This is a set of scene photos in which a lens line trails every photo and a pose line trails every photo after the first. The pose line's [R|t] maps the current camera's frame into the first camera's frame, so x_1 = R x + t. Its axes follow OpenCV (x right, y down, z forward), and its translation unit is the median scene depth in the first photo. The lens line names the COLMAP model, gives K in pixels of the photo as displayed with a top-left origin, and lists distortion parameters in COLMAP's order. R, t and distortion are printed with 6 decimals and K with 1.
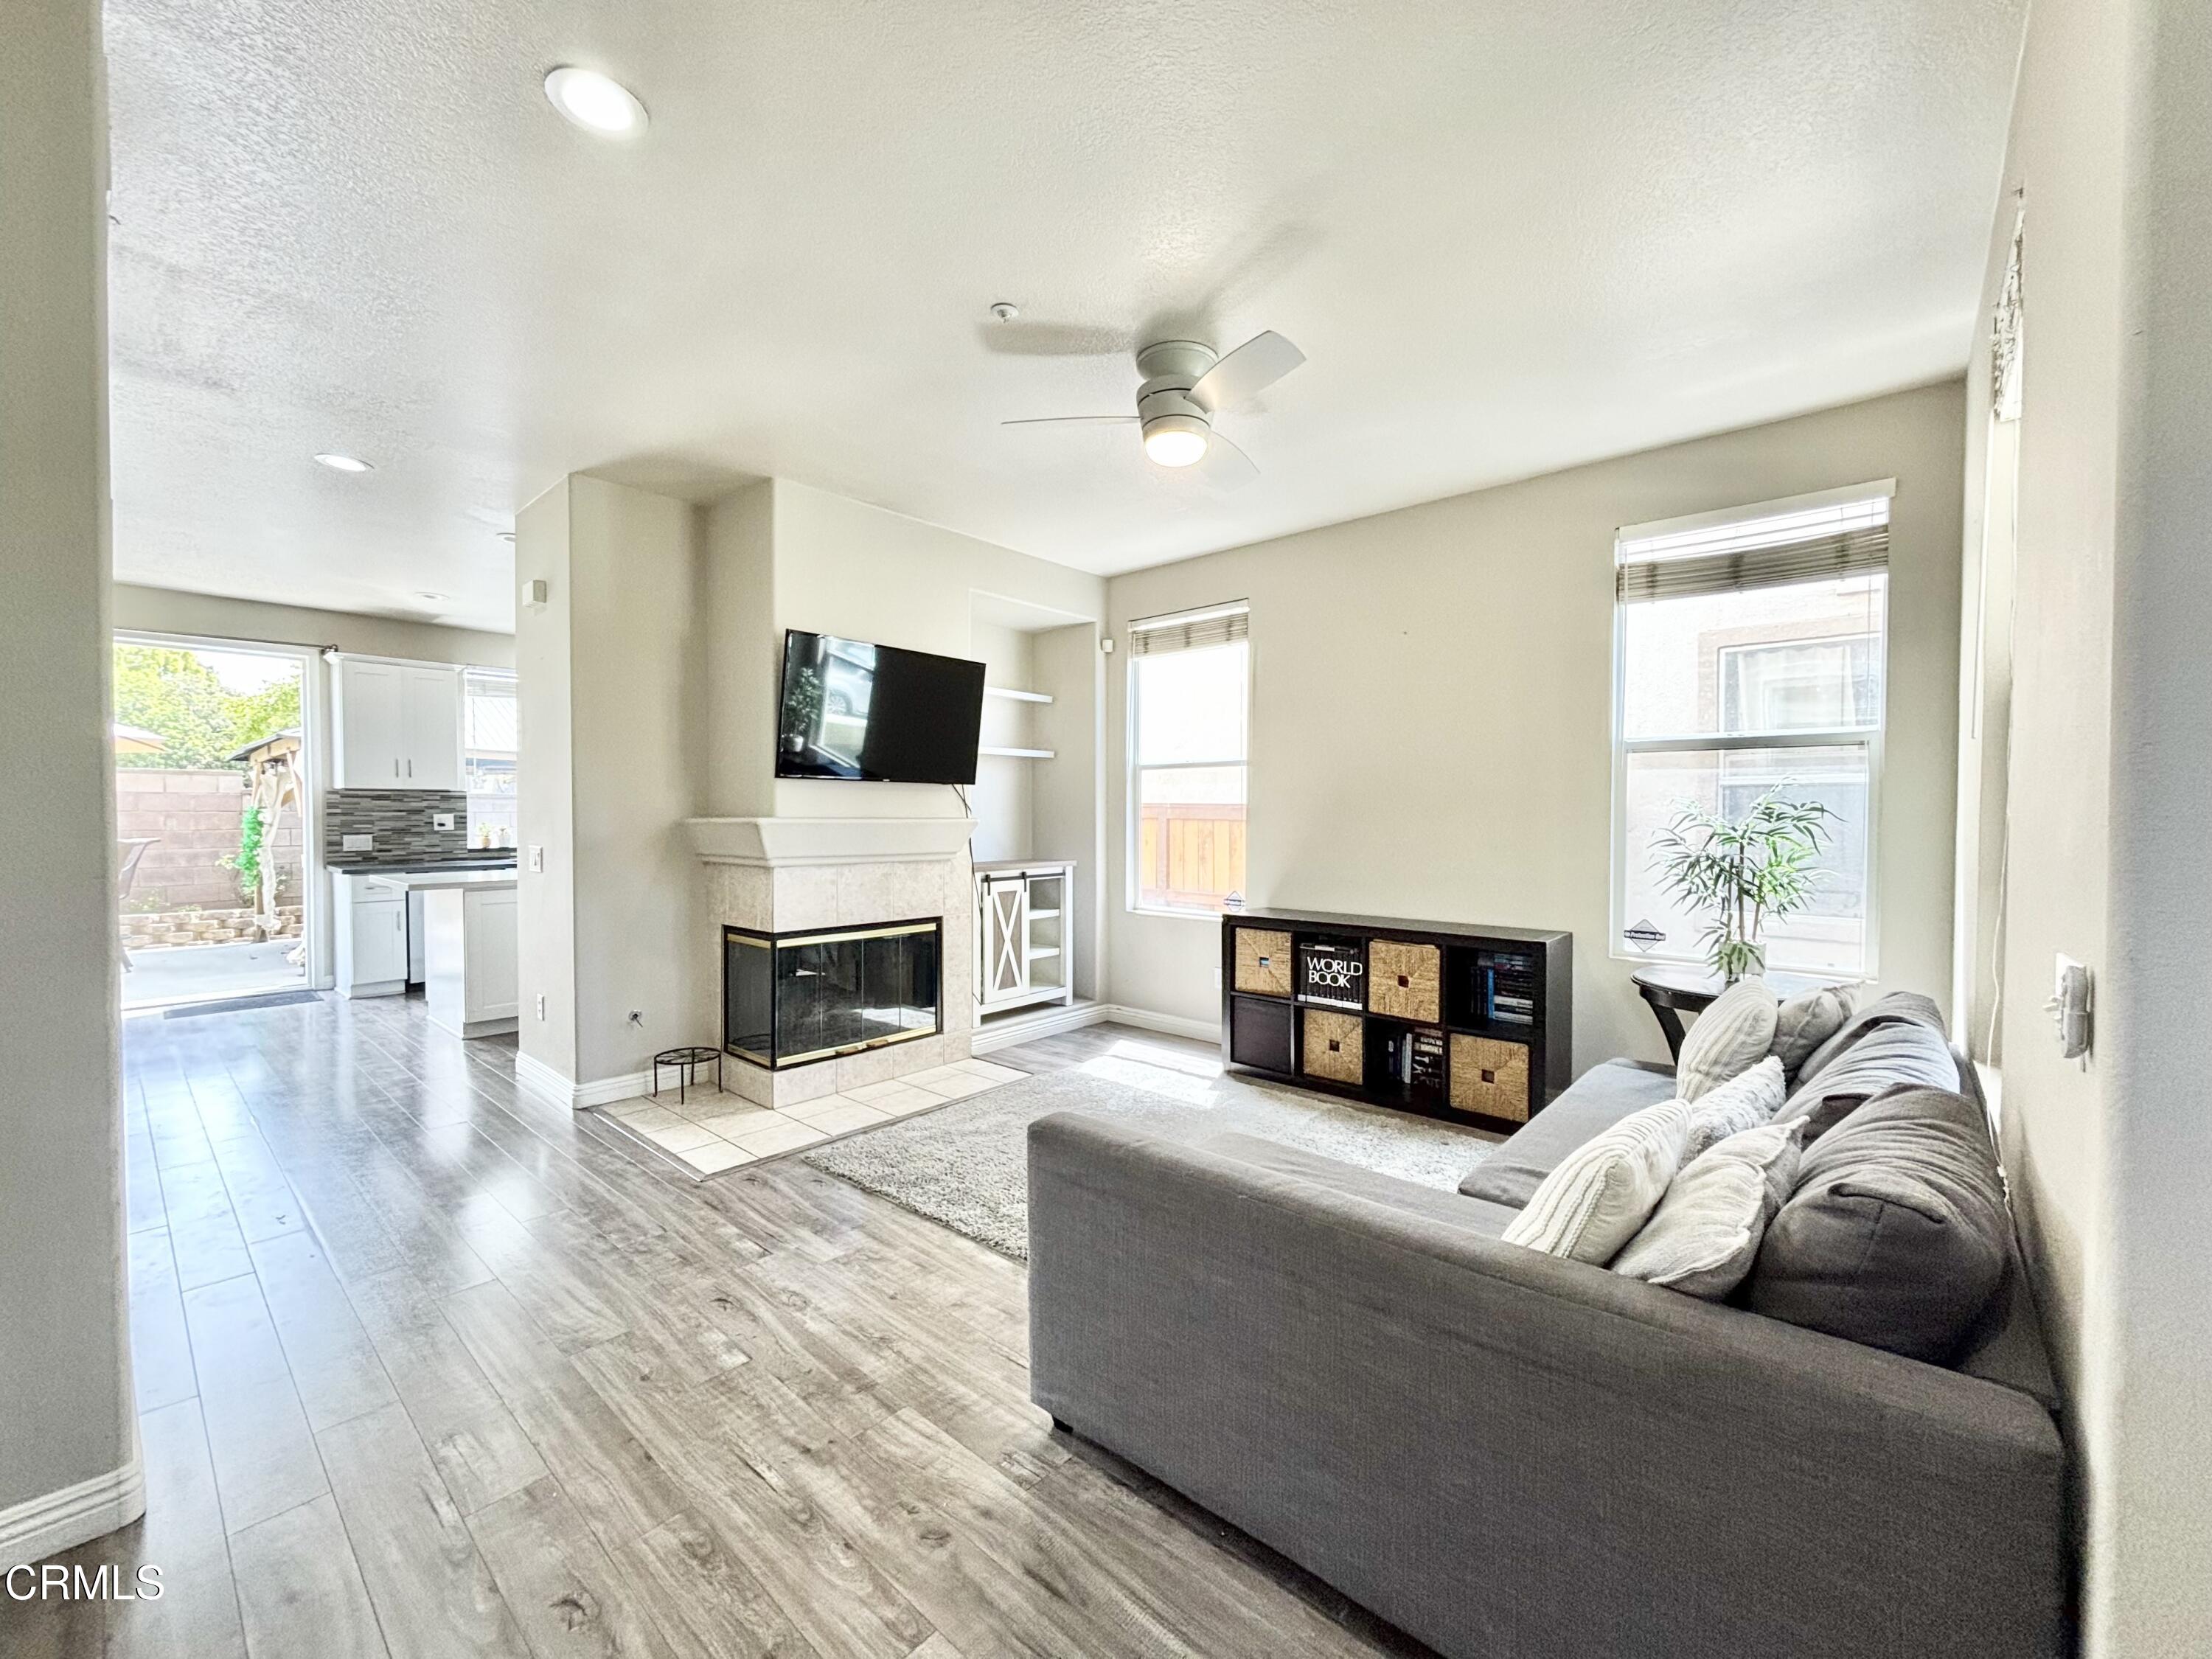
lens RADIAL K [[889.0, 0, 1107.4], [0, 889.0, 831.6], [0, 0, 1]] dist [0.004961, -0.000434]
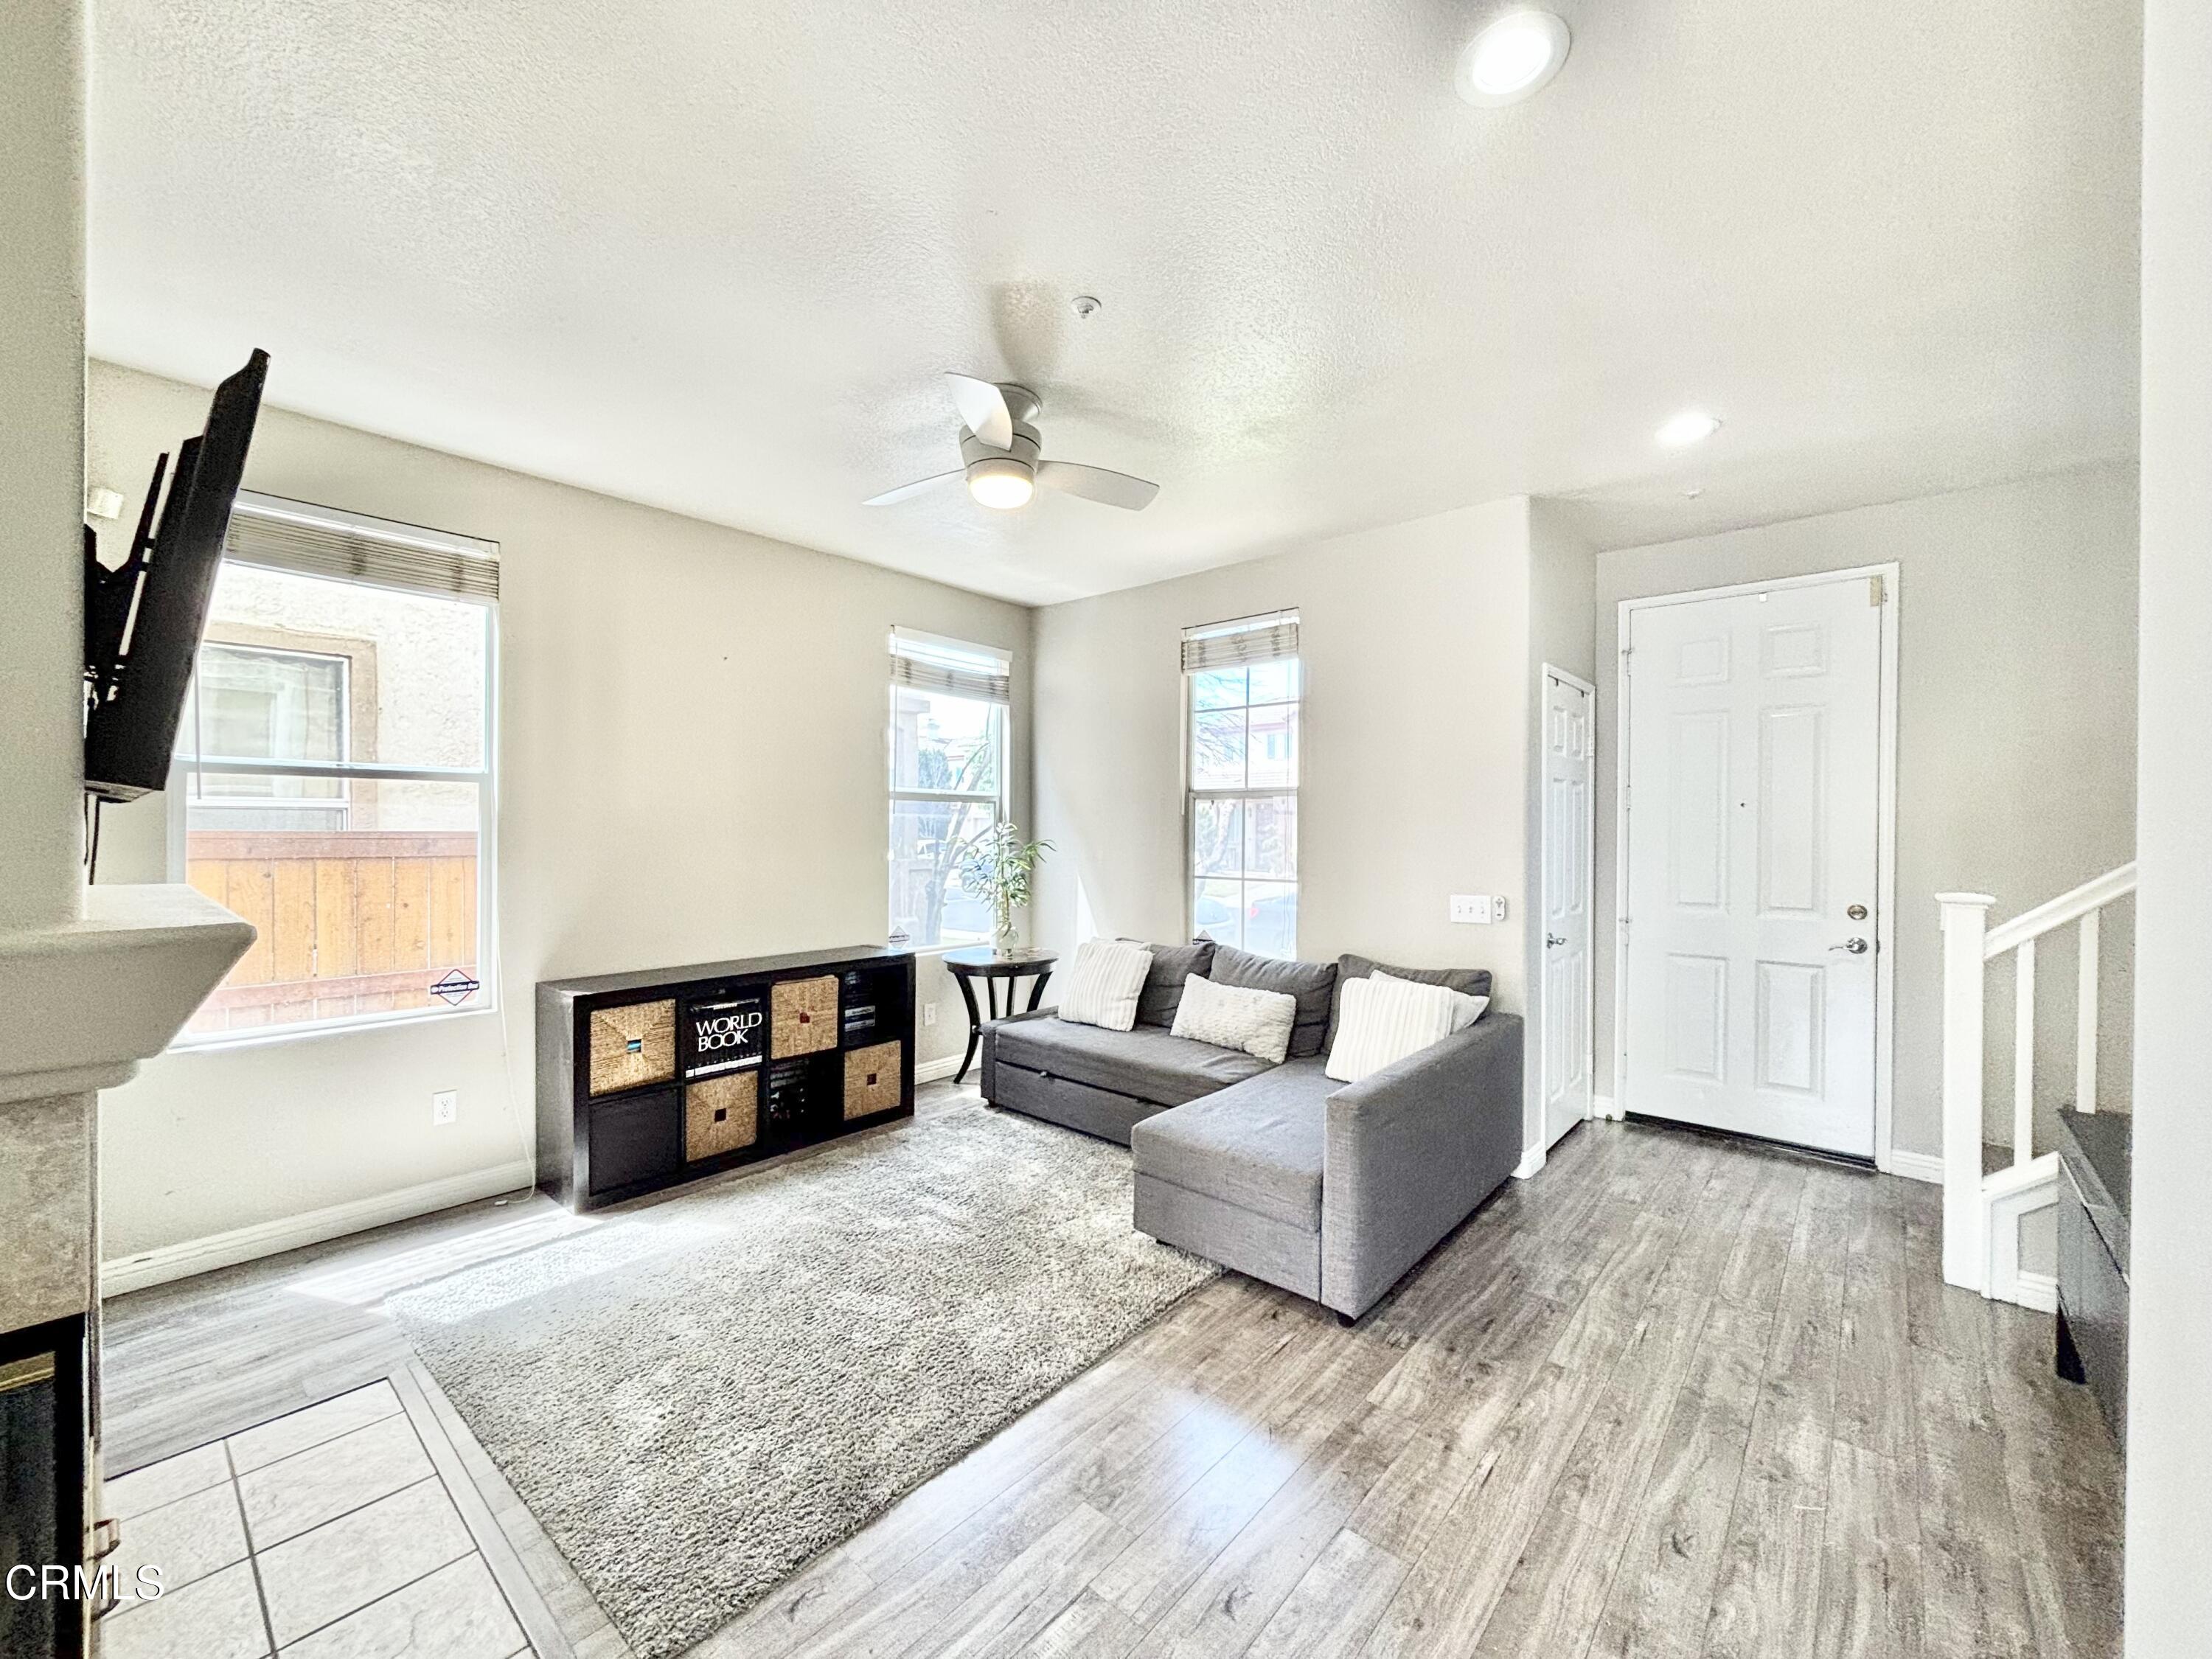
lens RADIAL K [[889.0, 0, 1107.4], [0, 889.0, 831.6], [0, 0, 1]] dist [0.004961, -0.000434]
pose [[-0.007115, -0.004322, 0.999965, -0.661997], [0.015865, 0.999864, 0.004434, -0.040146], [-0.999849, 0.015896, -0.007046, 0.650771]]
